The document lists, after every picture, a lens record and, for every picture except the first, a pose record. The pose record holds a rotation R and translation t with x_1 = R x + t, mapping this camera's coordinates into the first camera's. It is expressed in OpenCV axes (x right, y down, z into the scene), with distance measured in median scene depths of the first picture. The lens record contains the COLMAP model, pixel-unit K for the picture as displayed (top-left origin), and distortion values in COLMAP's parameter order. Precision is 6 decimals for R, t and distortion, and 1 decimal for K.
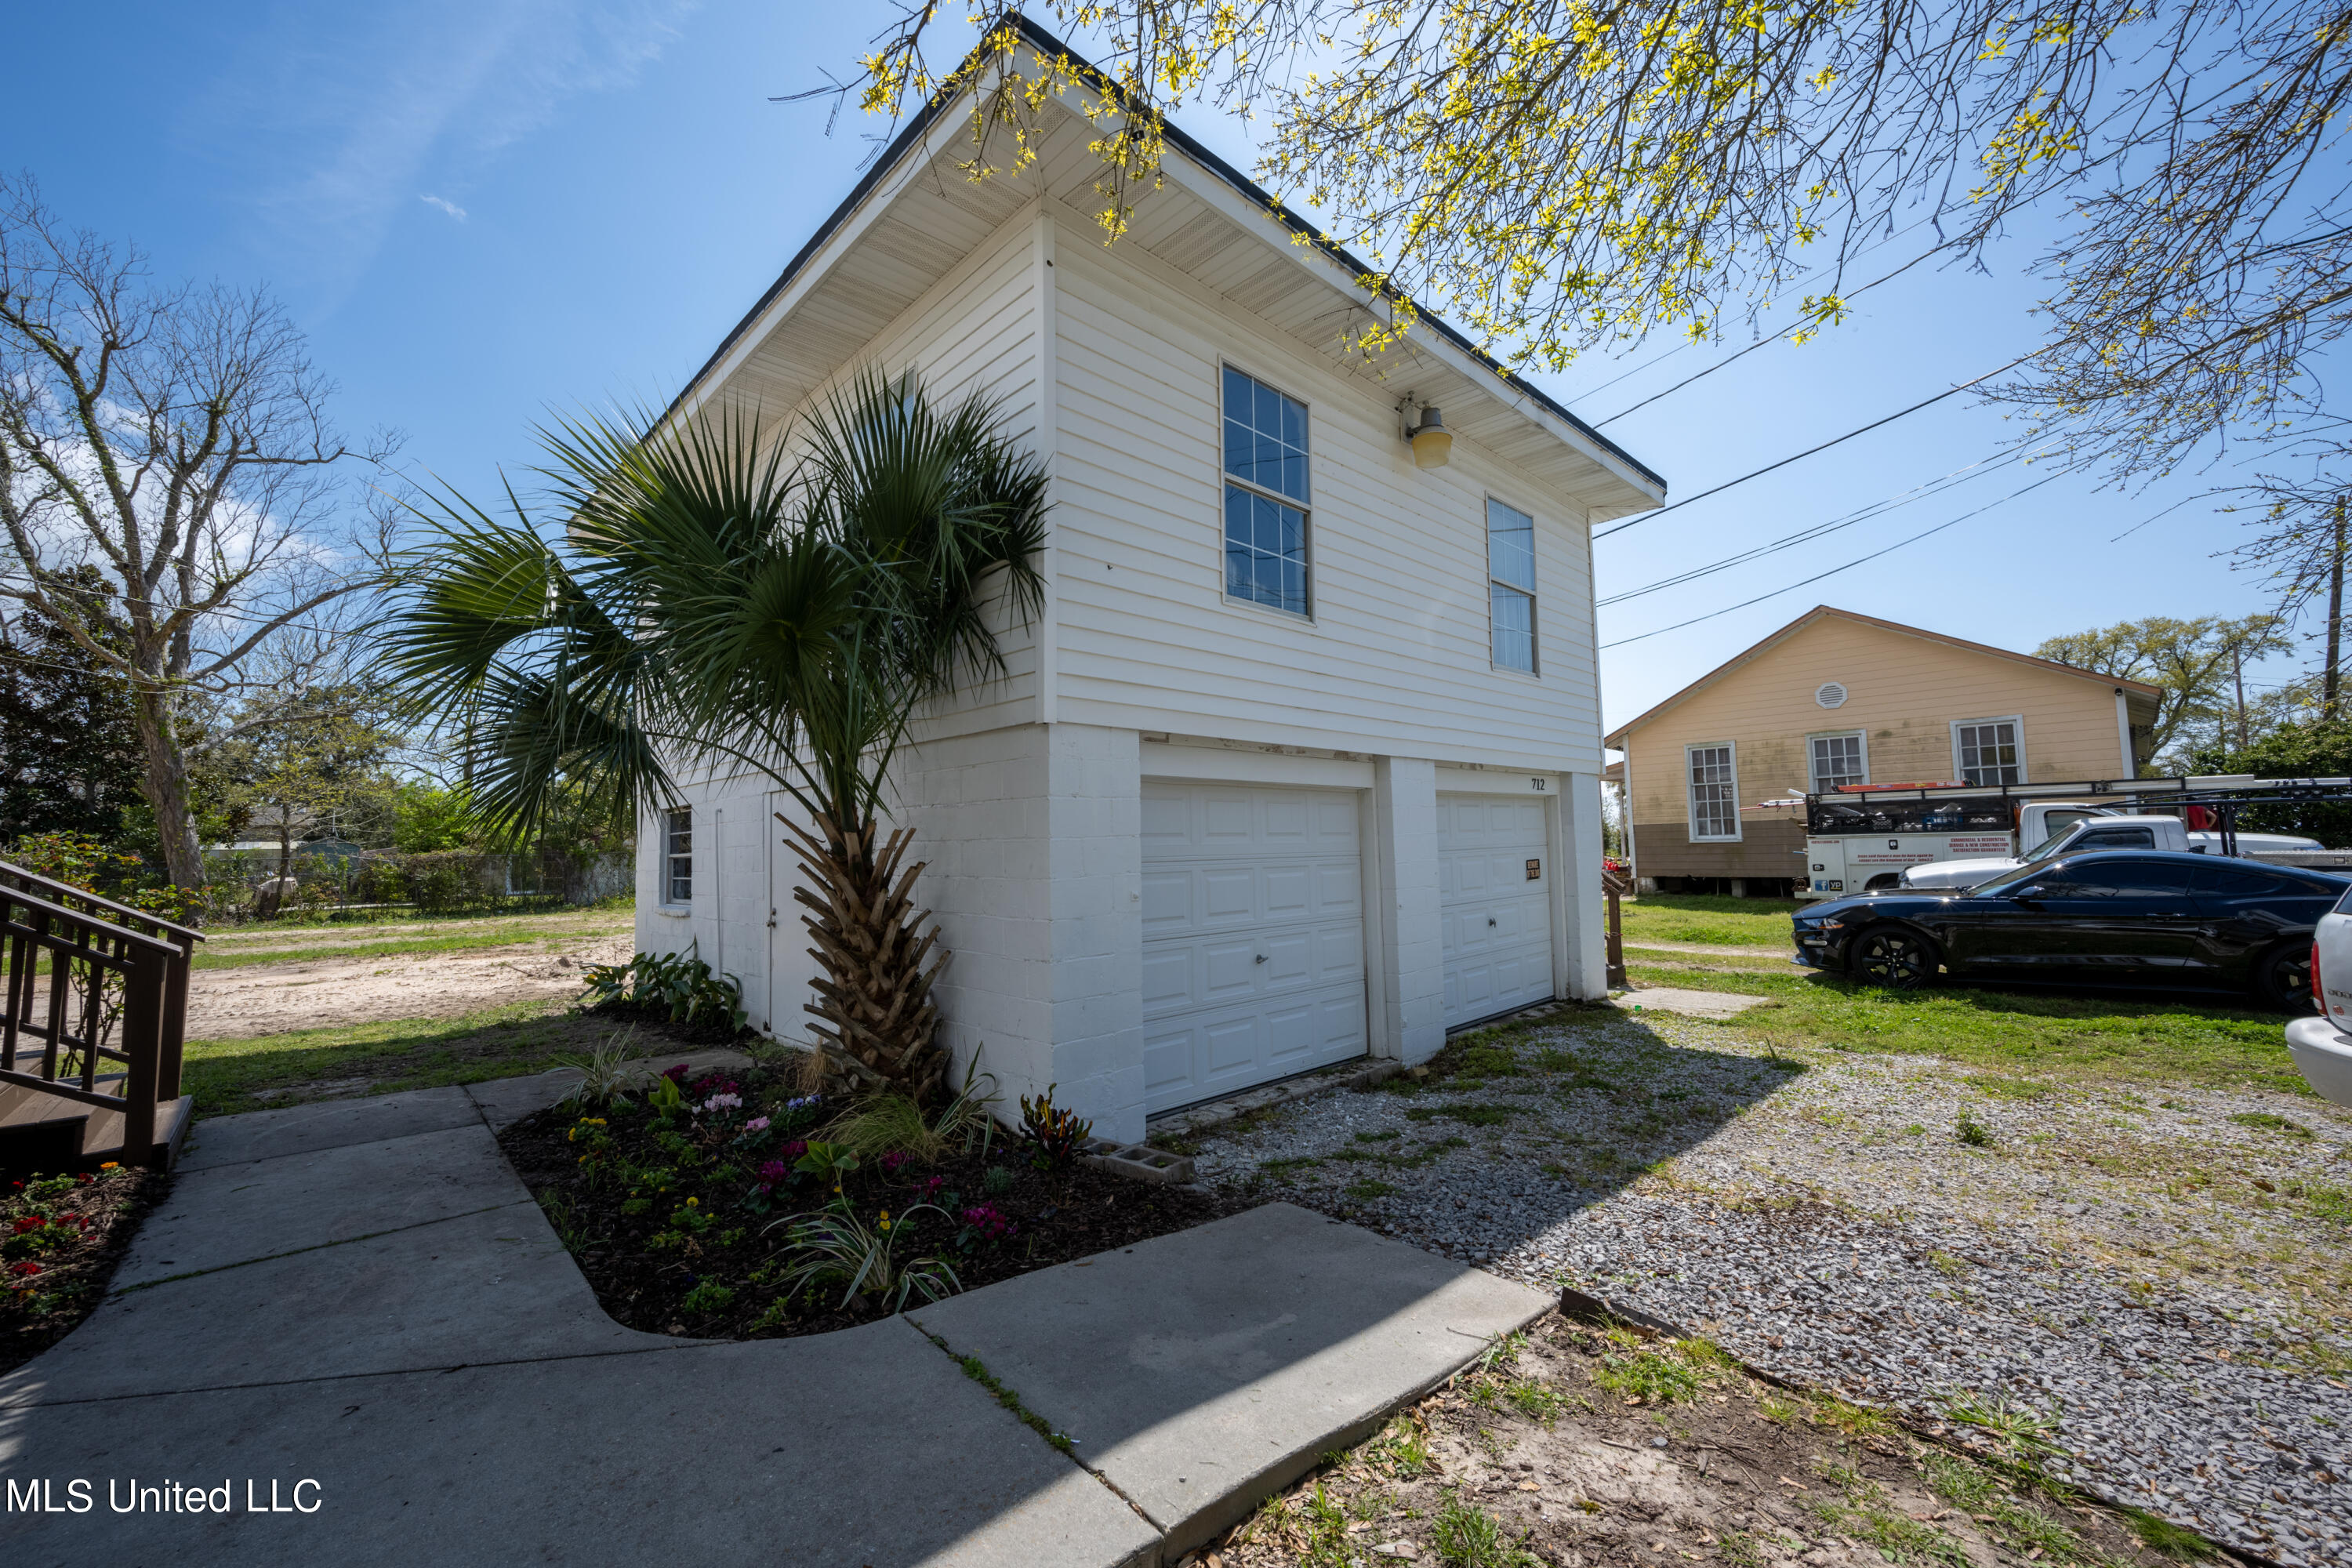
lens RADIAL K [[932.5, 0, 1172.8], [0, 932.5, 778.9], [0, 0, 1]] dist [-0.000695, 0.000179]
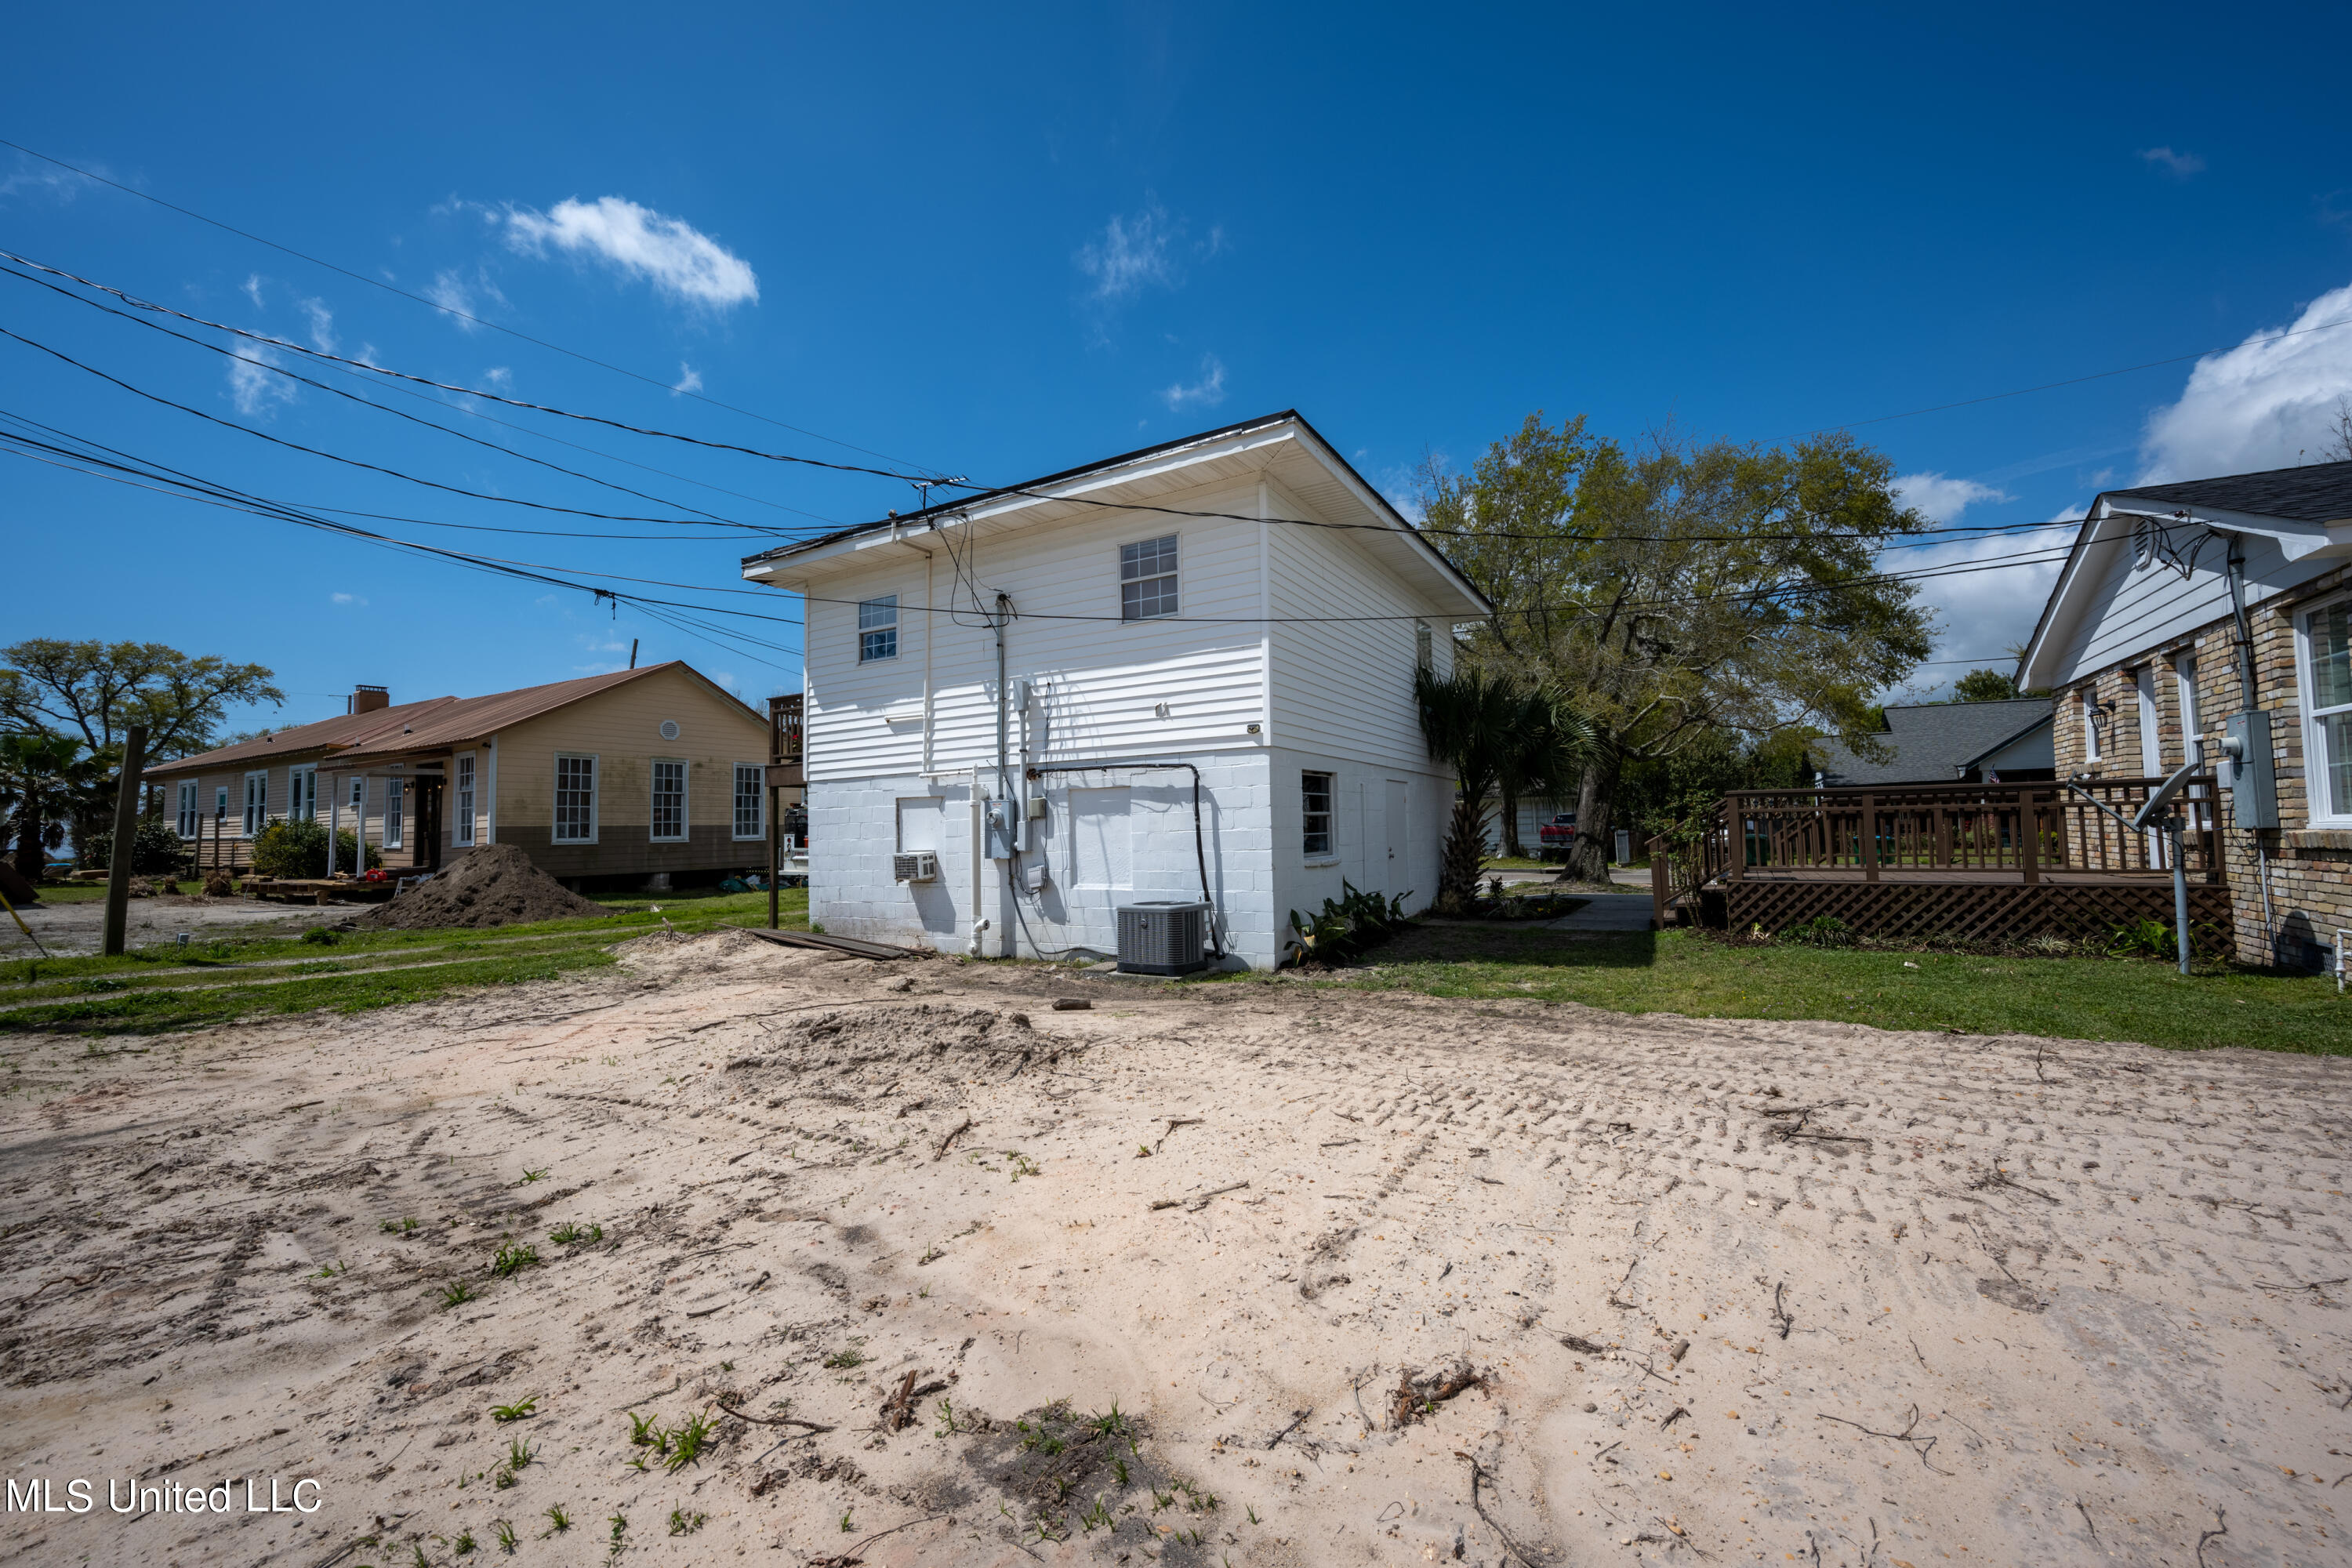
lens RADIAL K [[932.5, 0, 1179.0], [0, 932.5, 772.2], [0, 0, 1]] dist [-0.000695, 0.000179]
pose [[-0.275970, 0.089668, 0.956974, -0.612119], [-0.045433, 0.993309, -0.106174, 0.062033], [-0.960092, -0.072779, -0.270050, 0.571149]]
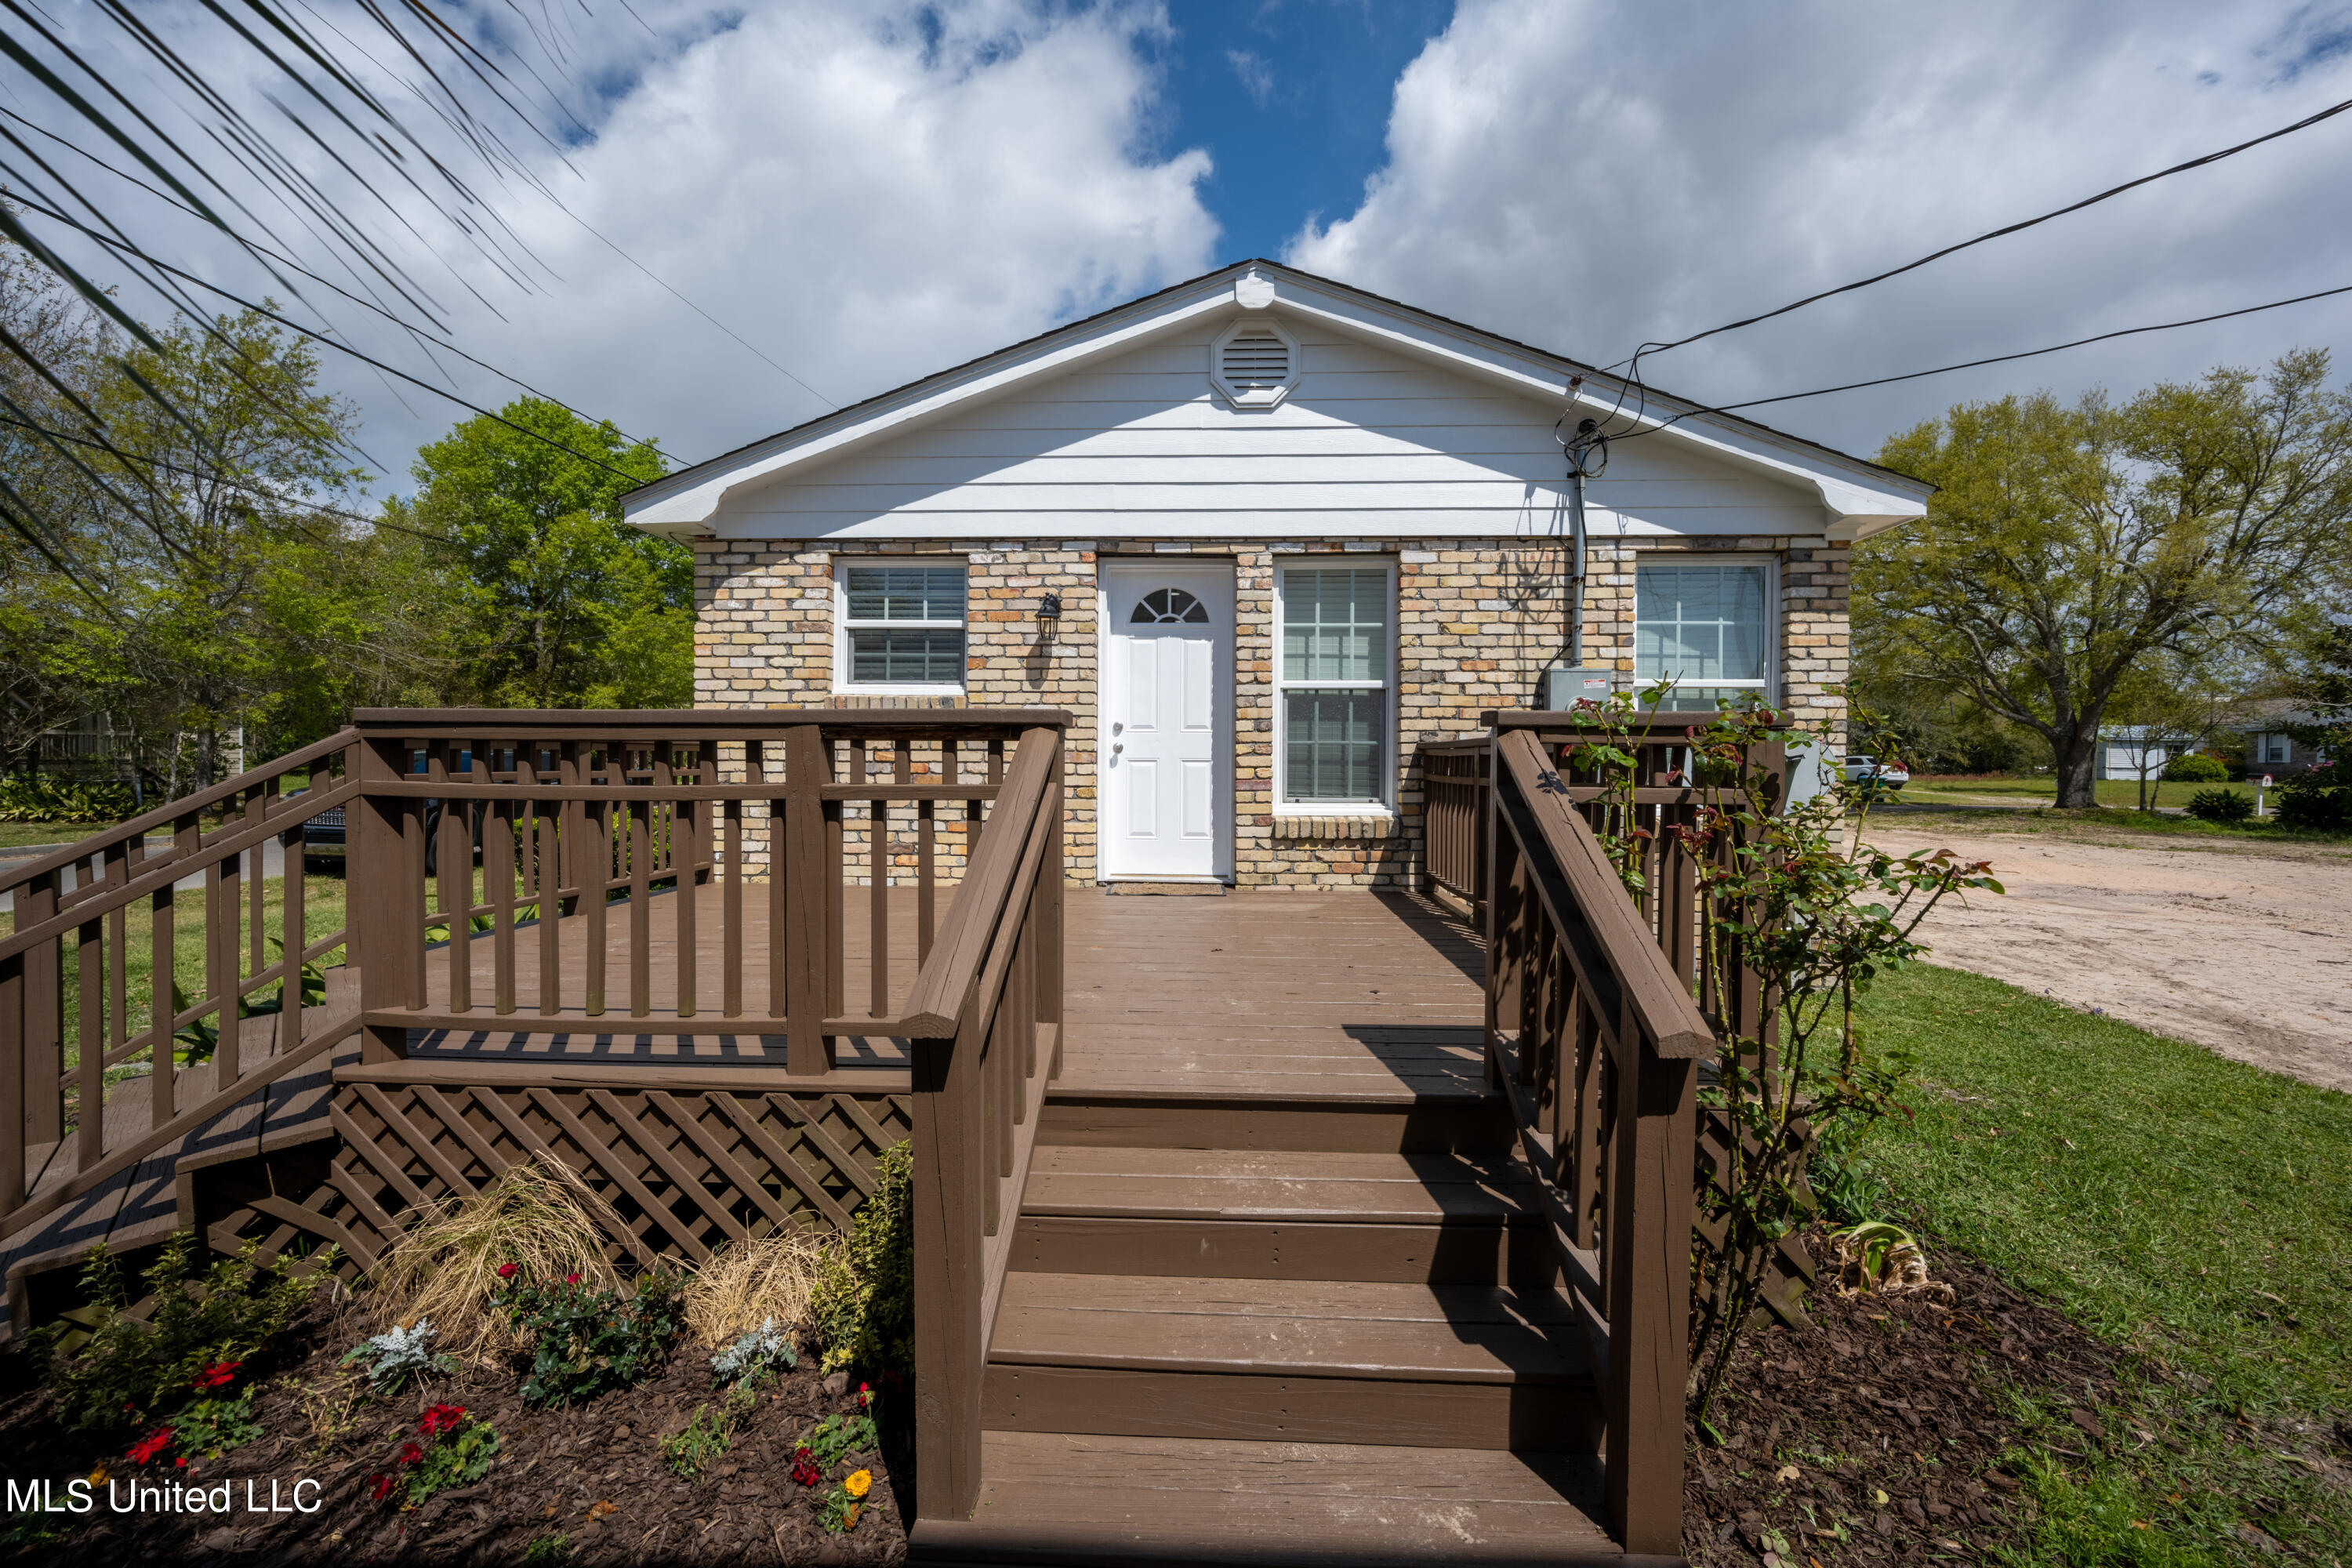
lens RADIAL K [[932.5, 0, 1174.4], [0, 932.5, 776.3], [0, 0, 1]] dist [-0.000695, 0.000179]
pose [[-0.710638, 0.027198, -0.703032, -0.164929], [0.061551, 0.997825, -0.023613, 0.020022], [0.700860, -0.060053, -0.710766, 0.242062]]
